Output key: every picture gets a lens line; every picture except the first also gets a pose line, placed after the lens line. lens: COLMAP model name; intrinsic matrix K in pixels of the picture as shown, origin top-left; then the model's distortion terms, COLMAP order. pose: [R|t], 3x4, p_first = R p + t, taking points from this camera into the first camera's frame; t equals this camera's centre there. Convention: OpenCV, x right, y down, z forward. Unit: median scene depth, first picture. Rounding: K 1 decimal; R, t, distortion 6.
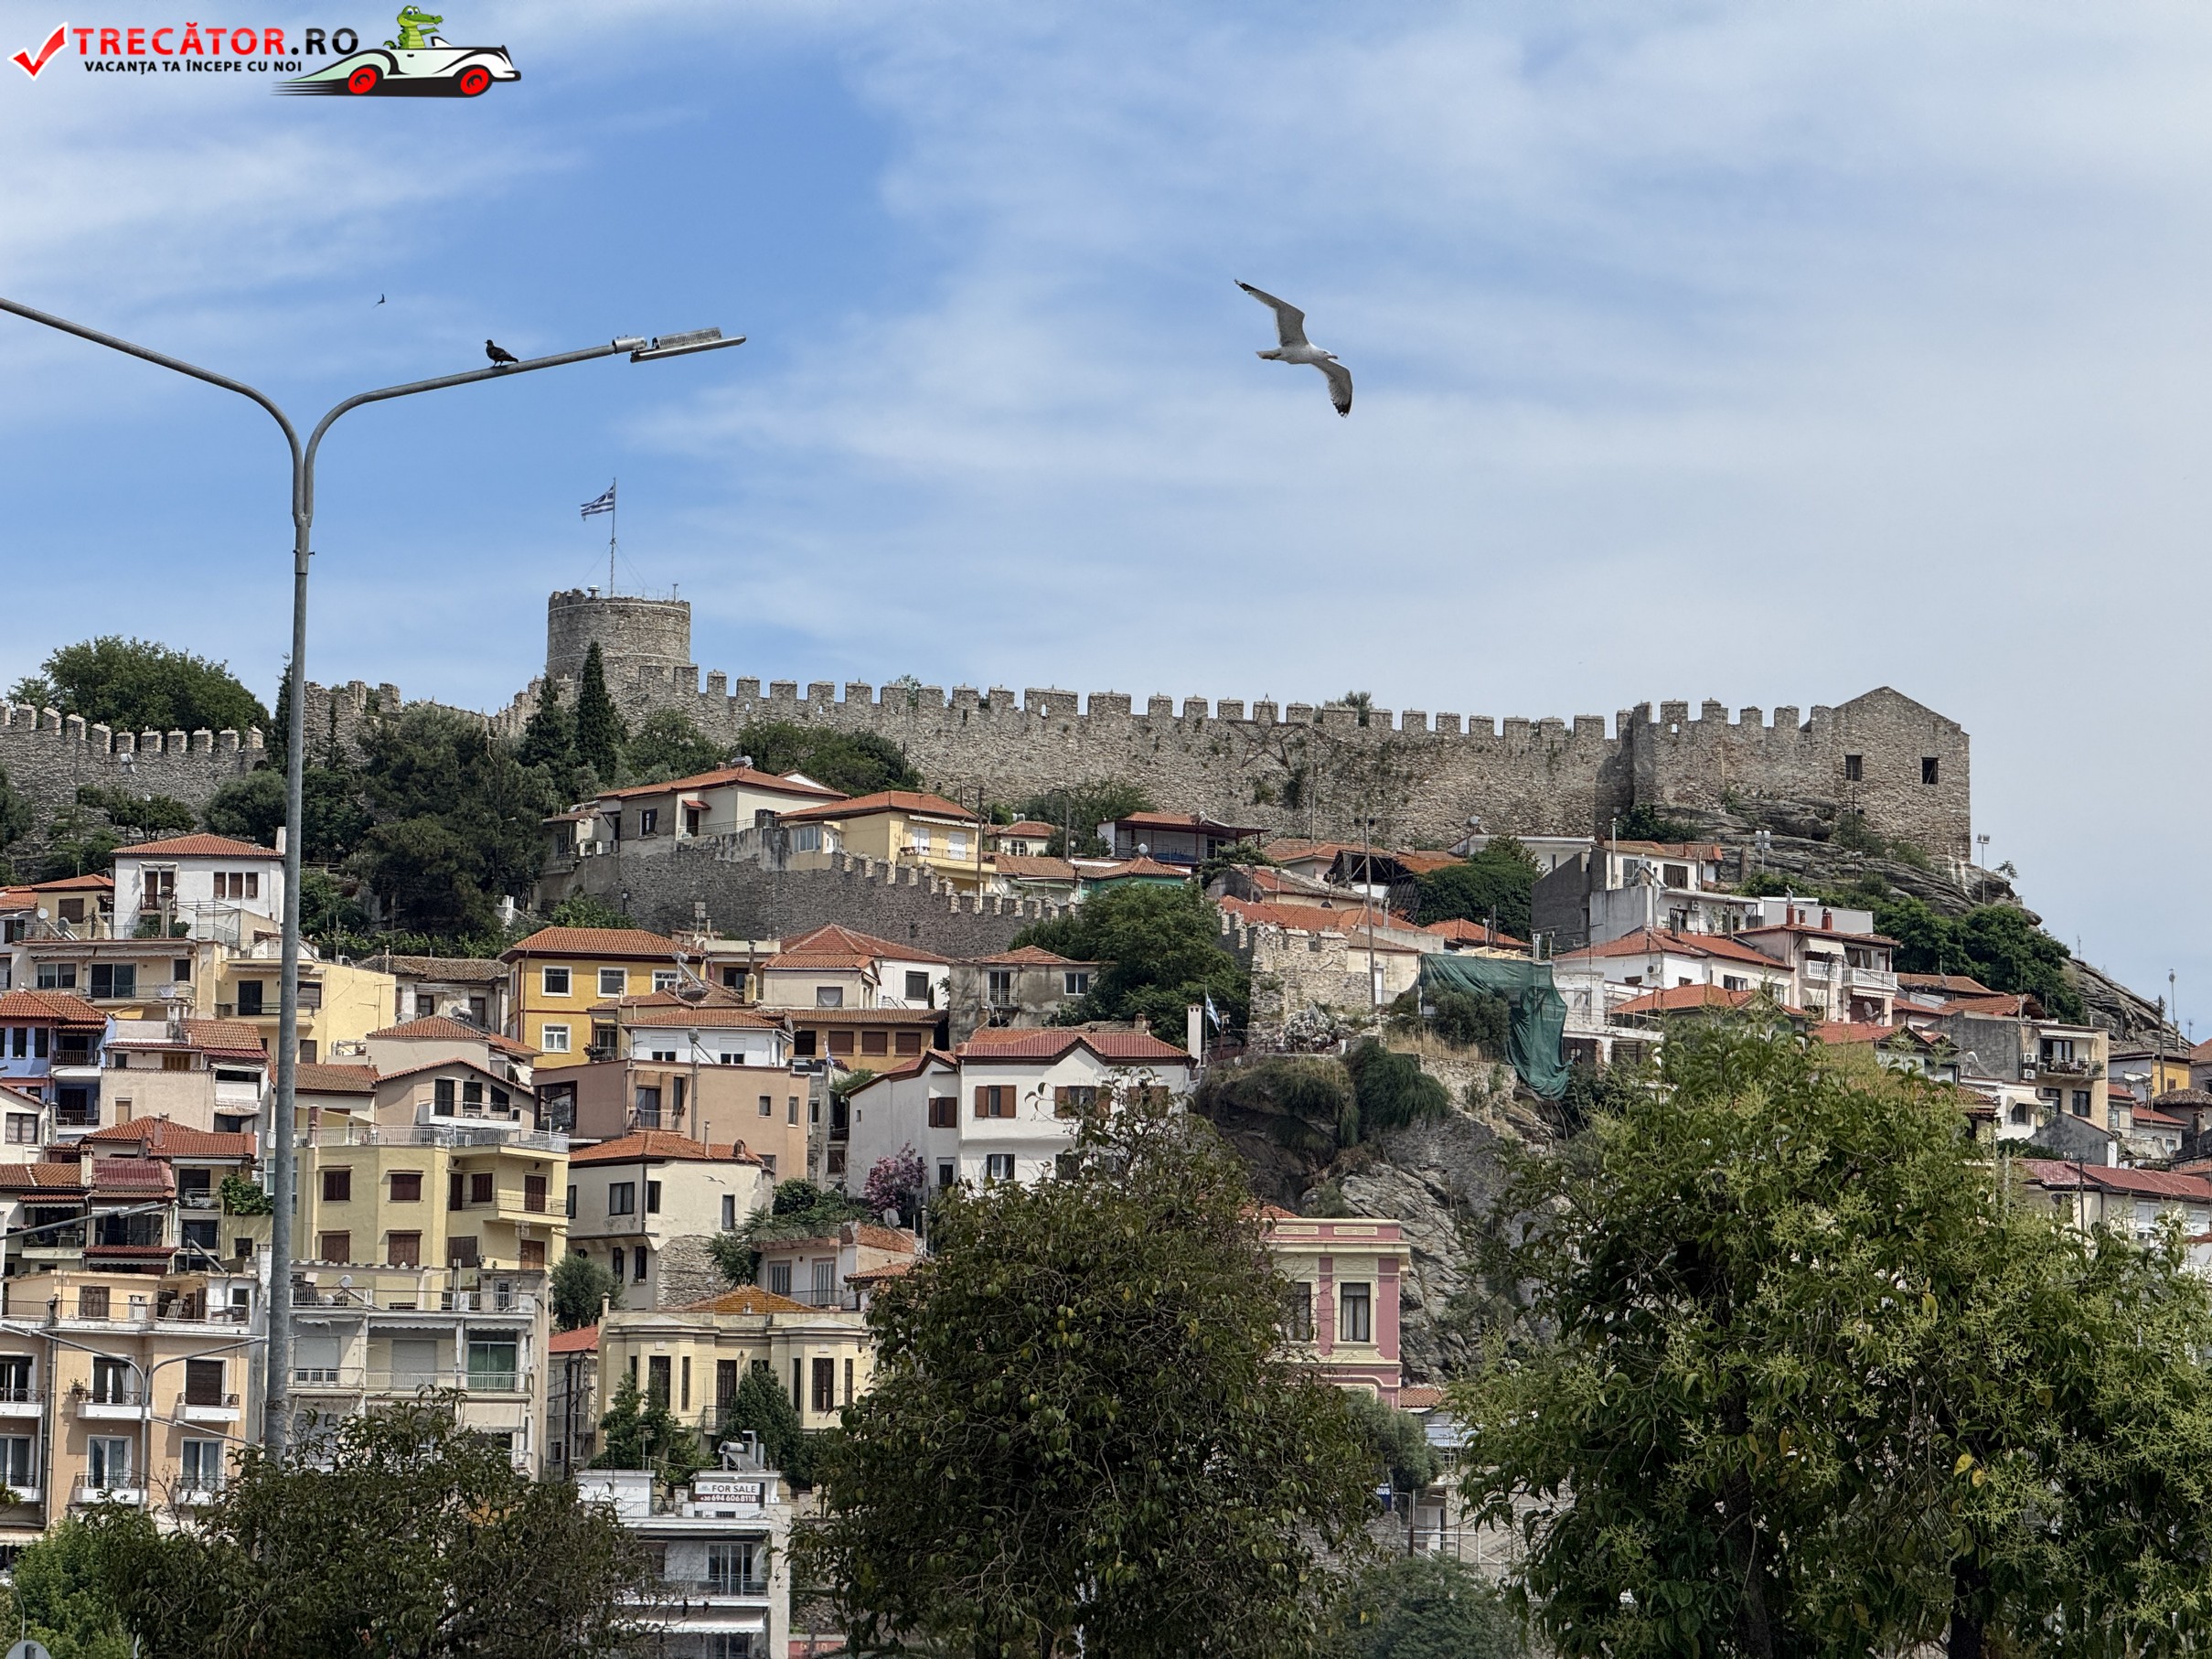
lens RADIAL K [[7815.9, 0, 995.8], [0, 7815.9, 790.0], [0, 0, 1]] dist [0.252861, 0.000000]
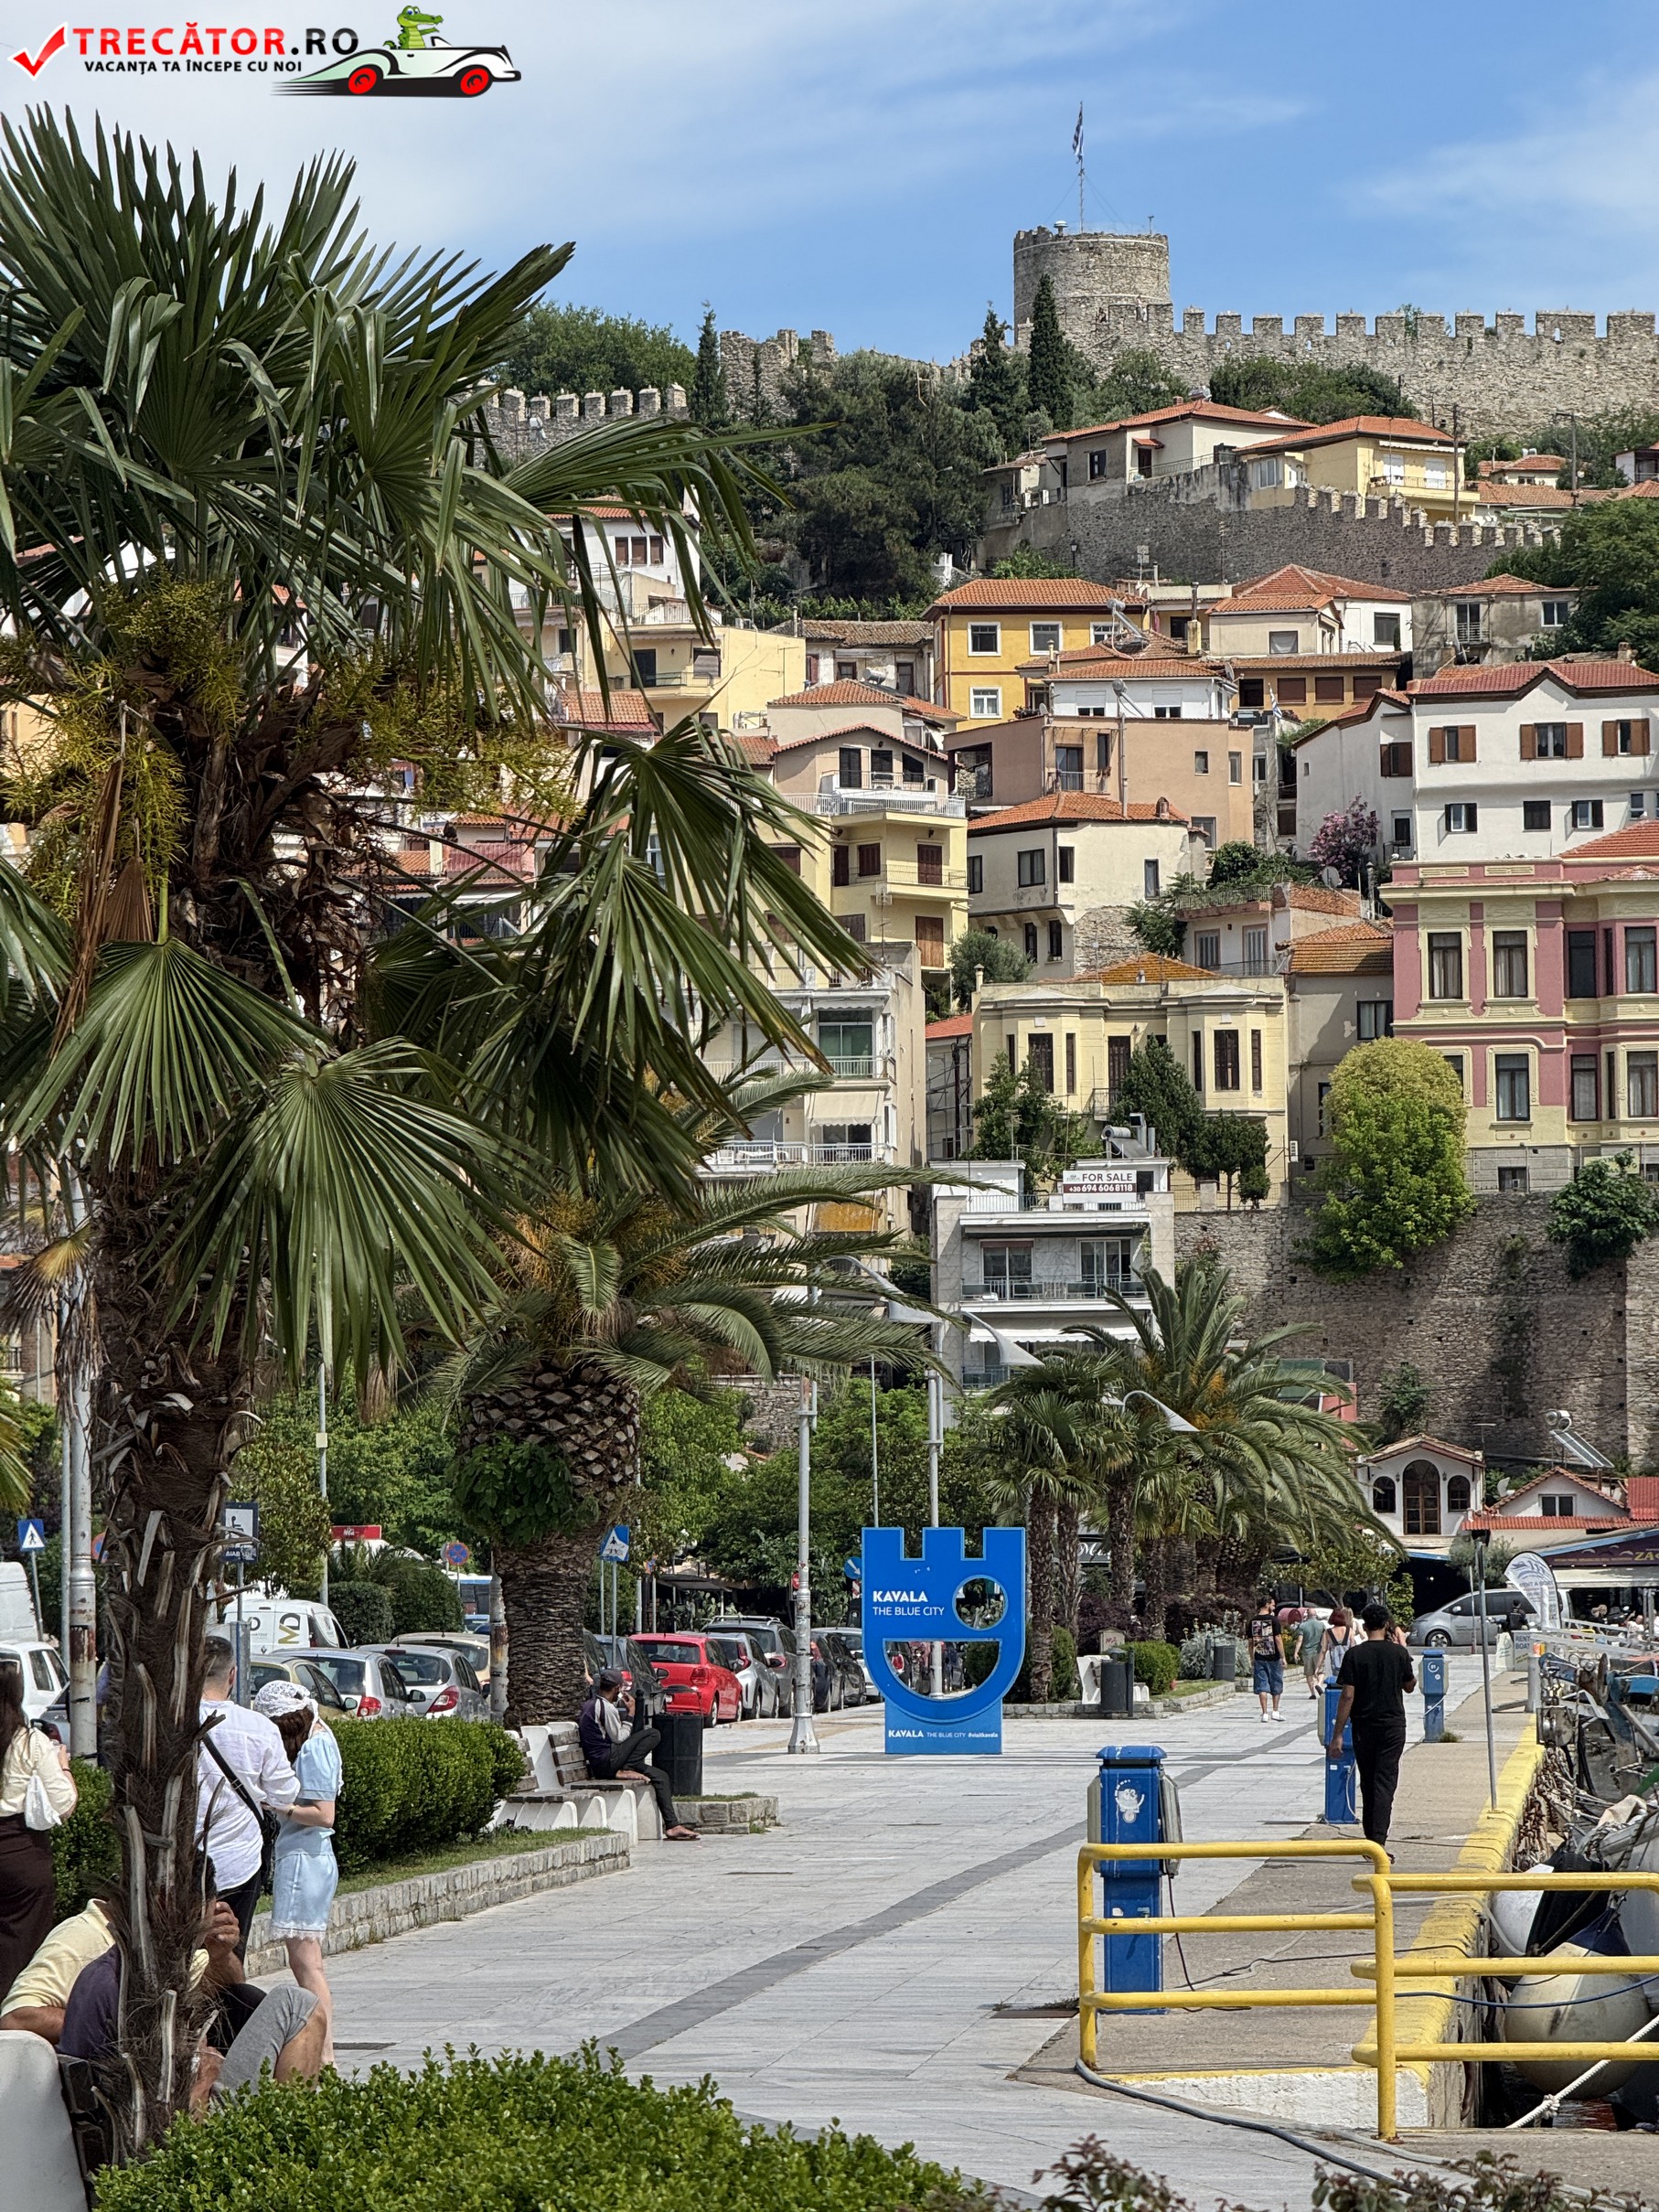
lens RADIAL K [[7815.9, 0, 845.5], [0, 7815.9, 1103.3], [0, 0, 1]] dist [0.252861, 0.000000]
pose [[0.993591, -0.033864, -0.107846, 0.024411], [0.041602, 0.996656, 0.070326, 0.014167], [0.105104, -0.074361, 0.991677, 0.102515]]
